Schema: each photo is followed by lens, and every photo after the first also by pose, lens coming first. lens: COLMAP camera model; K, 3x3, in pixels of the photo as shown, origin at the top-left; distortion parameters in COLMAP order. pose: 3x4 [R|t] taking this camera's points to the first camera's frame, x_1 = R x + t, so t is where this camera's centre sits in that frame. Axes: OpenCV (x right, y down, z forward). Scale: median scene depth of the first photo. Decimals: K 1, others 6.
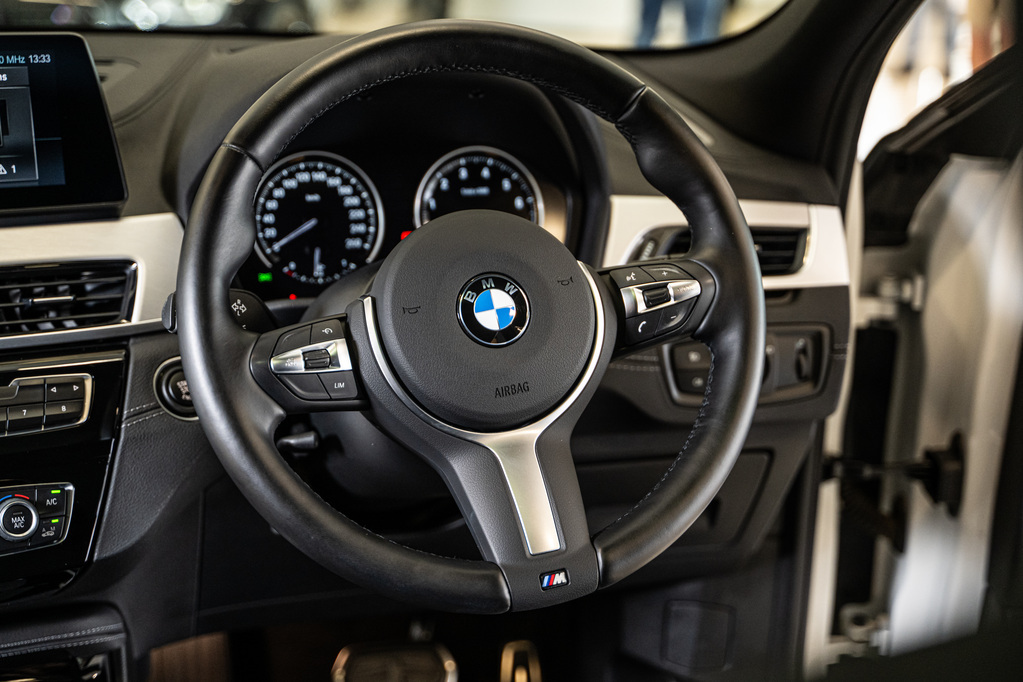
lens RADIAL K [[1548.0, 0, 512.3], [0, 1548.0, 339.7], [0, 0, 1]] dist [-0.041645, 0.000000]
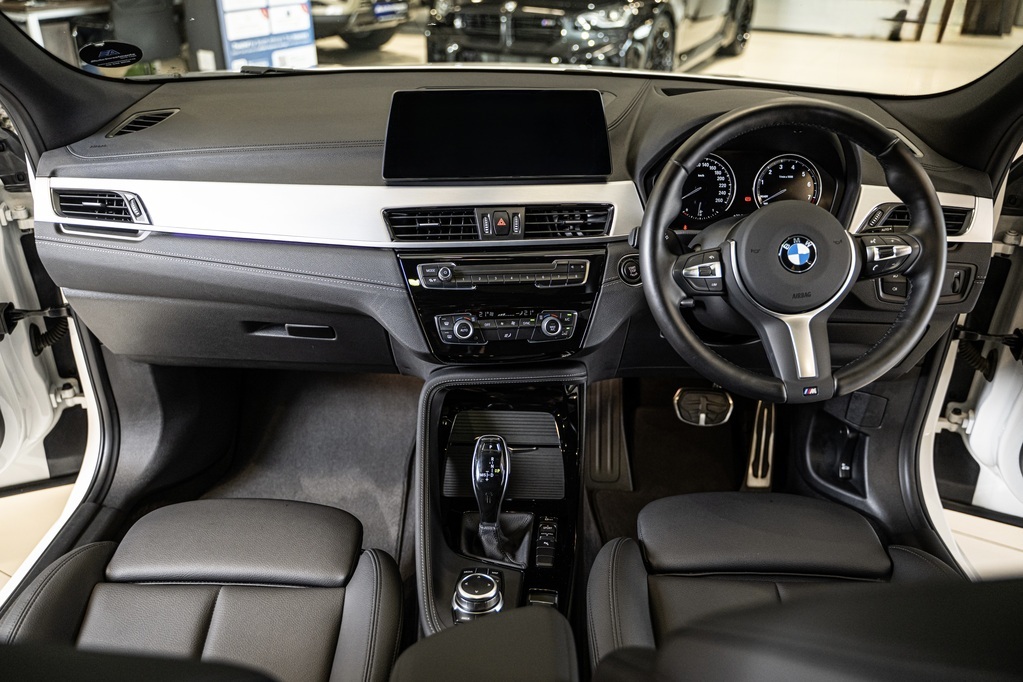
lens RADIAL K [[797.7, 0, 509.1], [0, 797.7, 343.8], [0, 0, 1]] dist [-0.009364, -0.010293]
pose [[0.955367, 0.128786, -0.265871, -0.073634], [-0.074539, 0.975941, 0.204896, -0.082159], [0.285863, -0.175933, 0.941982, -0.078374]]
